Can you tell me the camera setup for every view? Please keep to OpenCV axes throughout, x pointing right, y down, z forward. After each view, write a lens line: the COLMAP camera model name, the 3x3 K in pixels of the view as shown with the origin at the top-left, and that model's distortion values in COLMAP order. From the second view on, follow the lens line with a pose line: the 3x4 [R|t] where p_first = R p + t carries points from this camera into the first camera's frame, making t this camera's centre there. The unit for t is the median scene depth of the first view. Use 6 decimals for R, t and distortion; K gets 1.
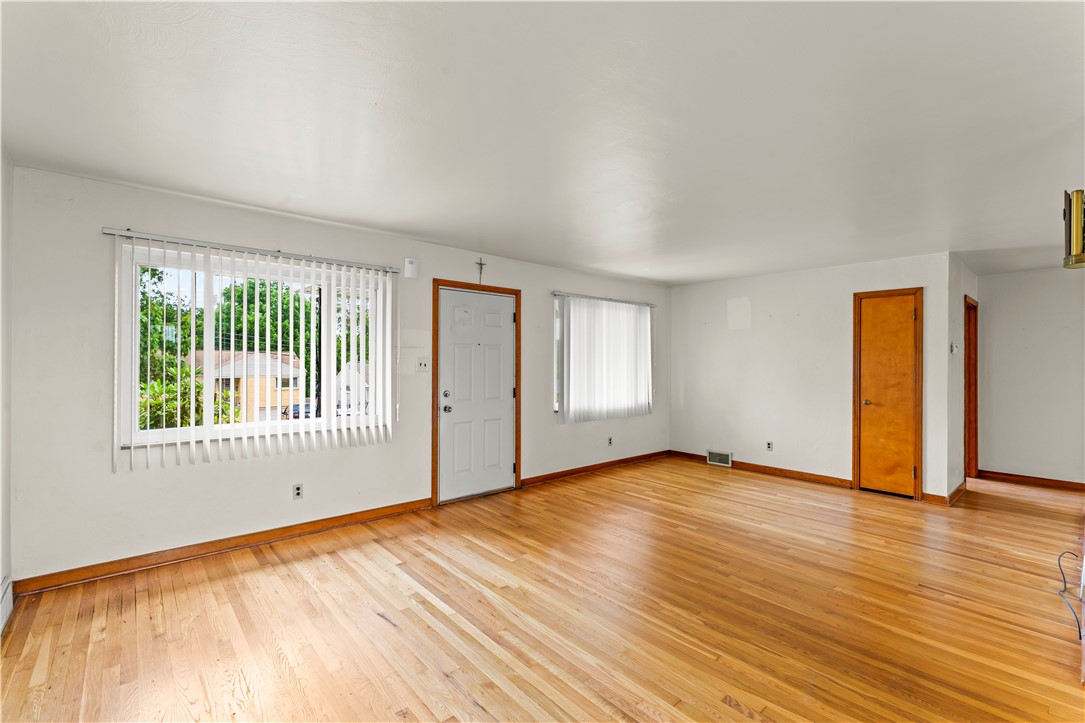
lens RADIAL K [[474.8, 0, 537.8], [0, 474.8, 362.6], [0, 0, 1]] dist [0.000745, -0.000061]
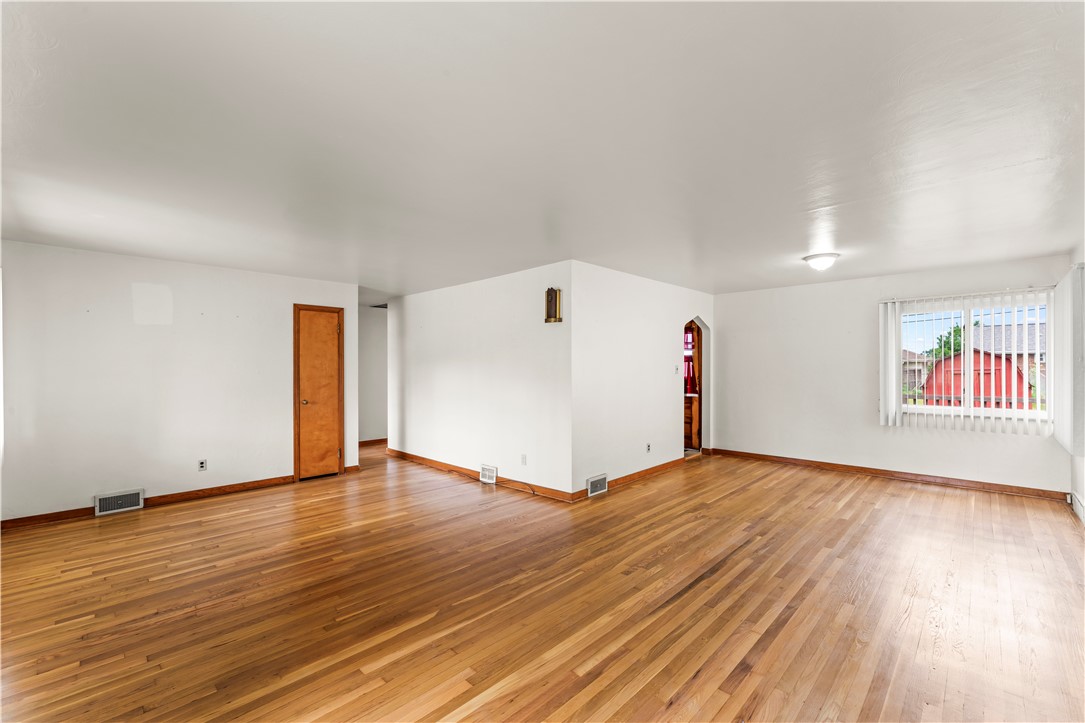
lens RADIAL K [[454.9, 0, 532.5], [0, 454.9, 363.3], [0, 0, 1]] dist [-0.000098, -0.000080]
pose [[-0.069875, 0.003539, 0.997550, -0.458179], [0.004084, 0.999986, -0.003262, -0.003095], [-0.997547, 0.003846, -0.069888, 0.572414]]
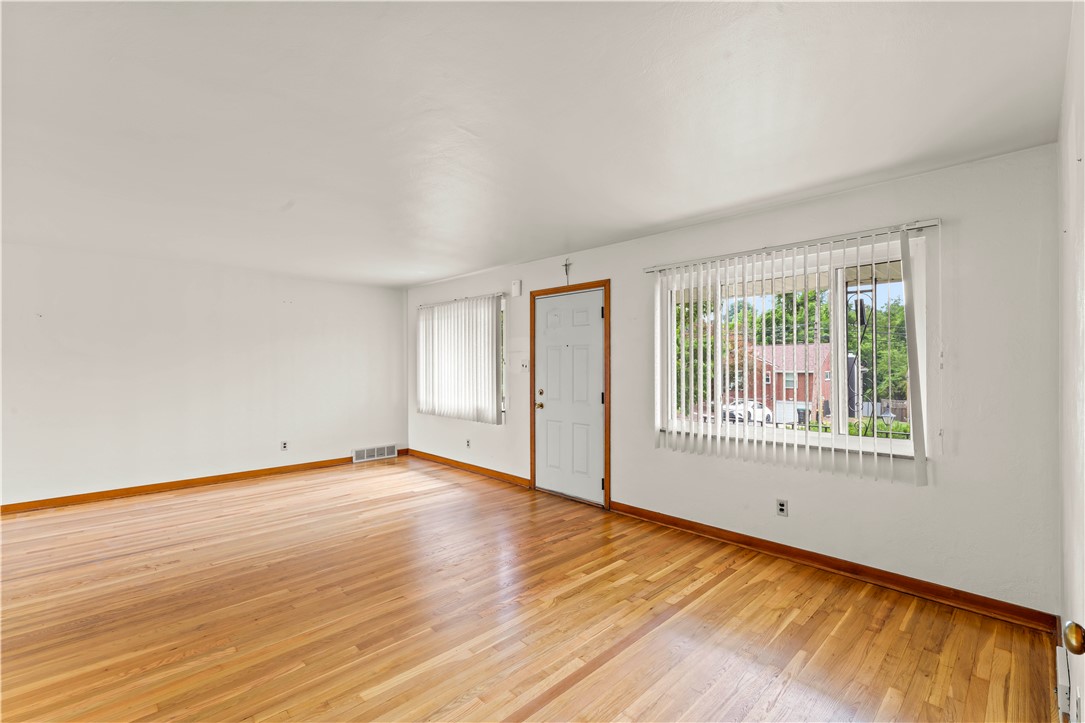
lens RADIAL K [[474.8, 0, 537.8], [0, 474.8, 362.6], [0, 0, 1]] dist [0.000745, -0.000061]
pose [[0.051543, -0.006670, -0.998649, 0.874719], [0.001980, 0.999976, -0.006577, 0.003735], [0.998669, -0.001638, 0.051555, 0.888221]]
